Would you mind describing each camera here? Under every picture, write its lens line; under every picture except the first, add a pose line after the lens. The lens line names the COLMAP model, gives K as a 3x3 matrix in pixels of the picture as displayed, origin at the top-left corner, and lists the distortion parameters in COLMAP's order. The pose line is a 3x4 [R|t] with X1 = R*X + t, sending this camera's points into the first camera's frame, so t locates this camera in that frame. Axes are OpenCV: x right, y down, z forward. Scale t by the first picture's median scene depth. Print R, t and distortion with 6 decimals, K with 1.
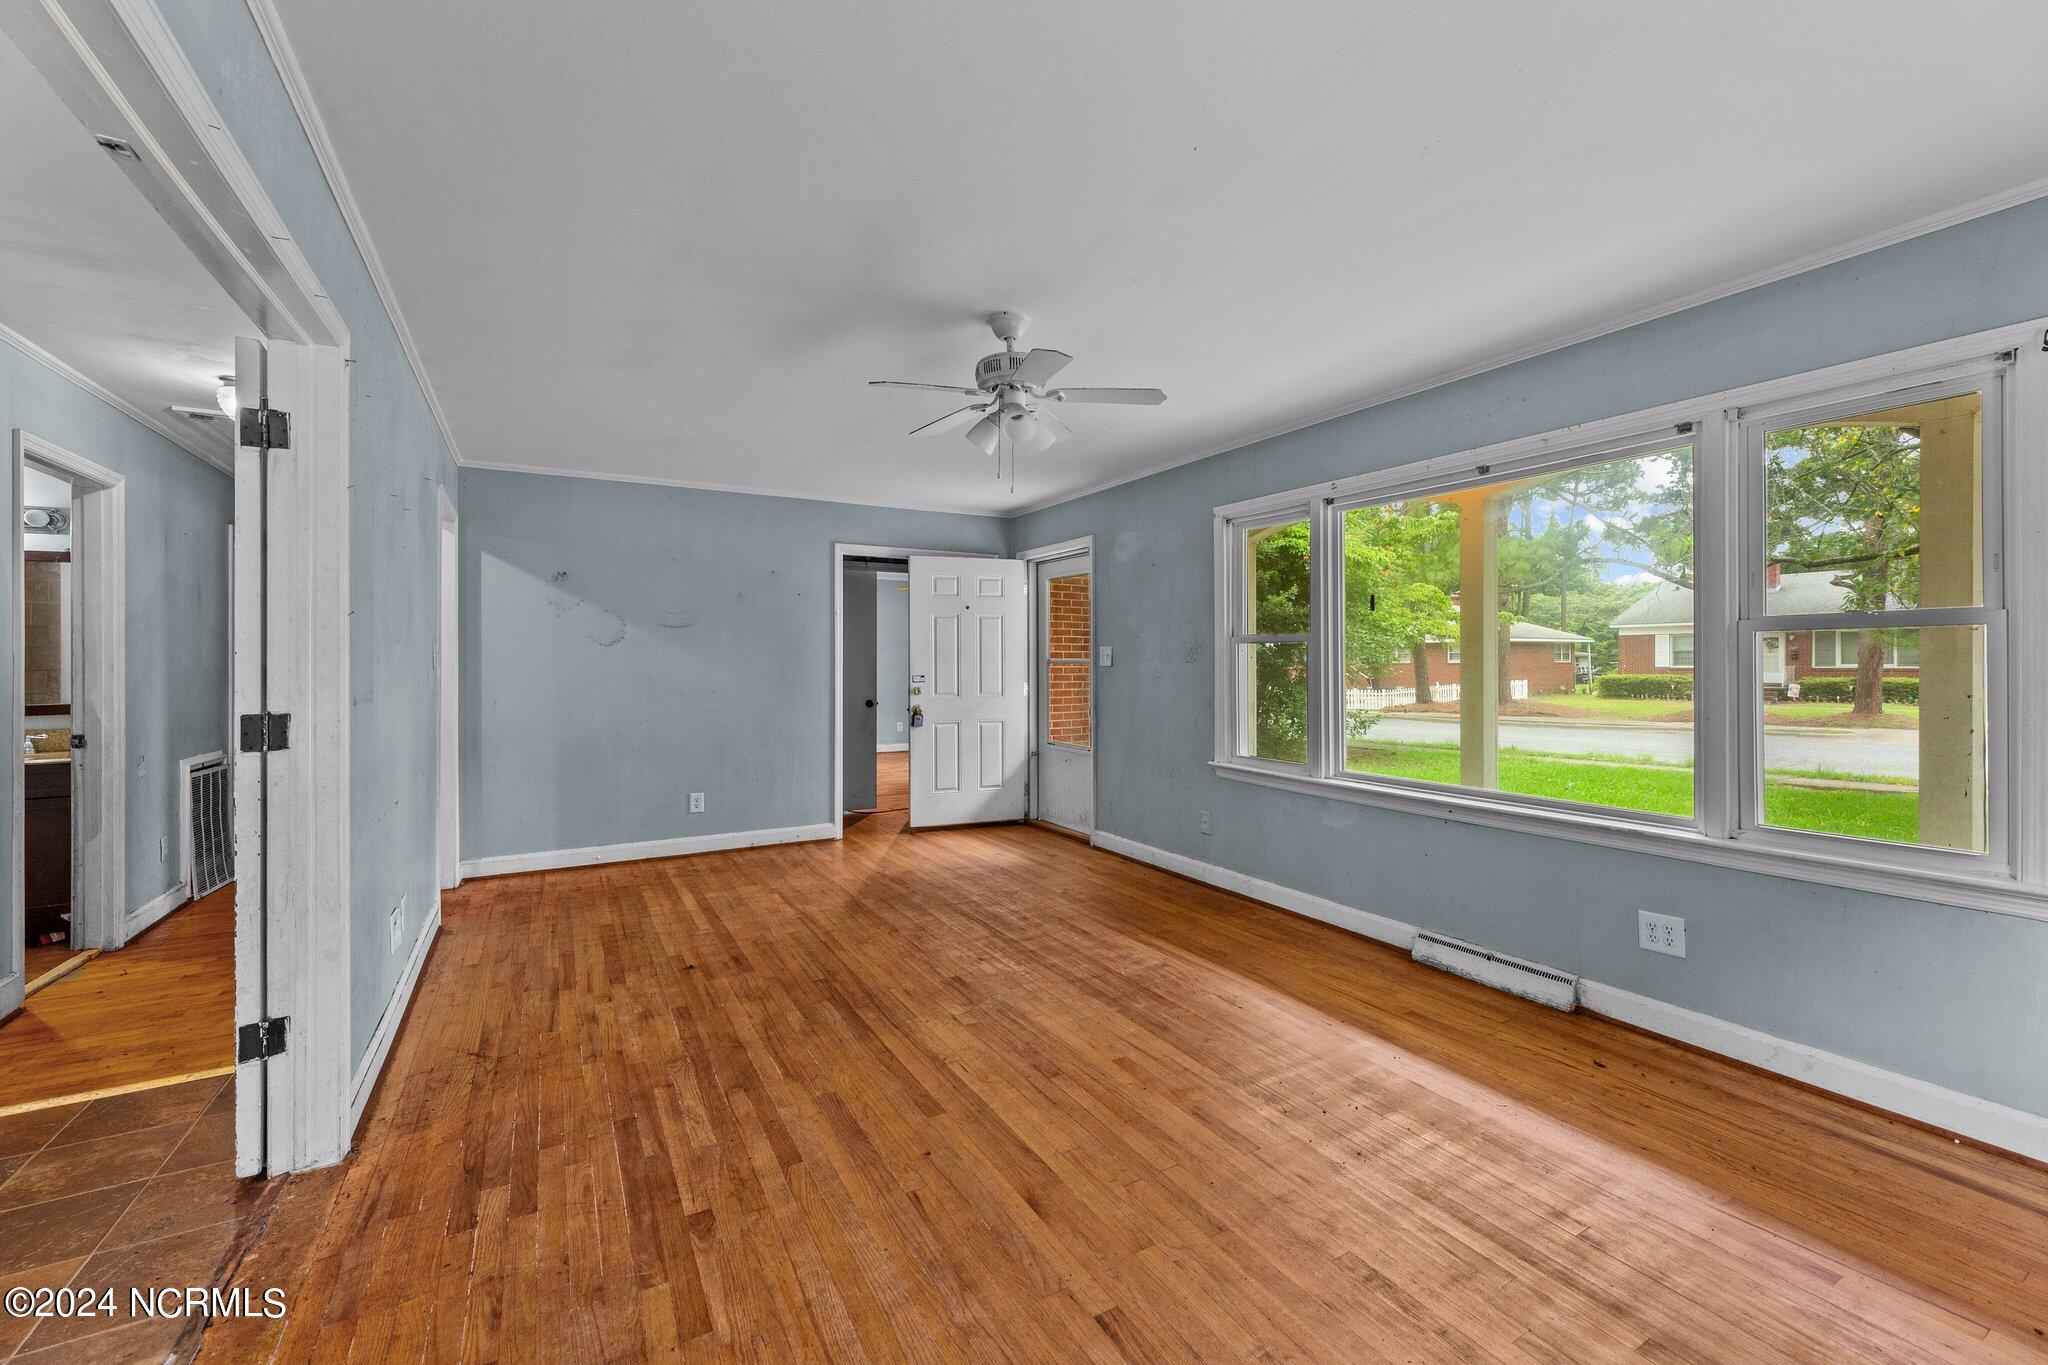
lens RADIAL K [[826.3, 0, 1016.8], [0, 826.3, 667.3], [0, 0, 1]] dist [-0.000525, -0.000005]
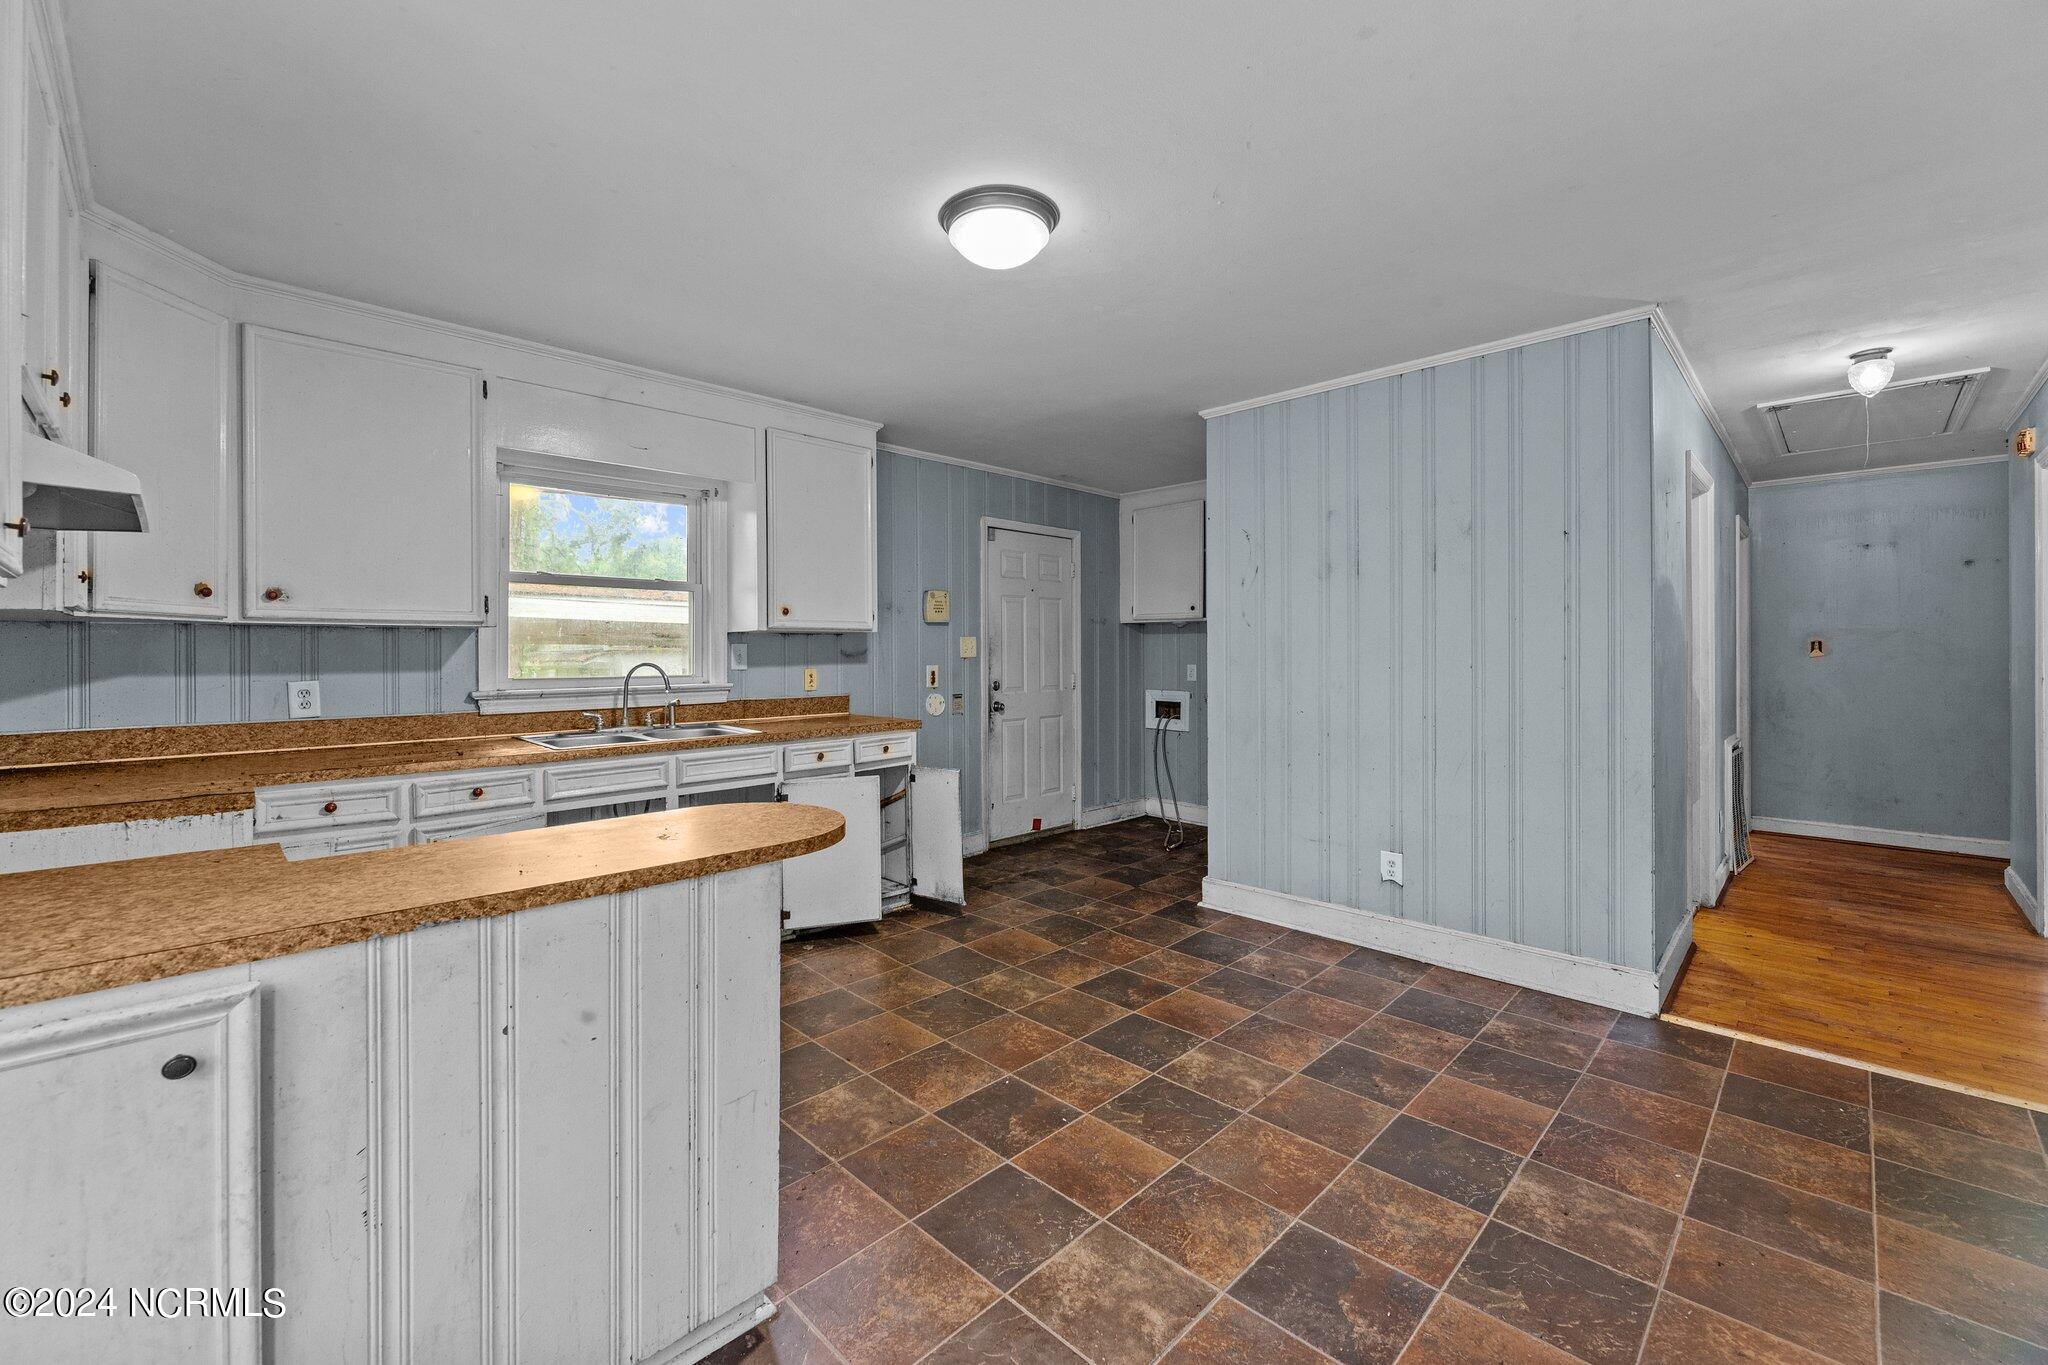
lens RADIAL K [[841.1, 0, 1021.6], [0, 841.1, 653.6], [0, 0, 1]] dist [-0.000066, 0.000032]
pose [[0.269490, 0.001498, -0.963002, -0.391432], [-0.000634, 0.999999, 0.001378, 0.000265], [0.963003, 0.000239, 0.269490, -0.305572]]
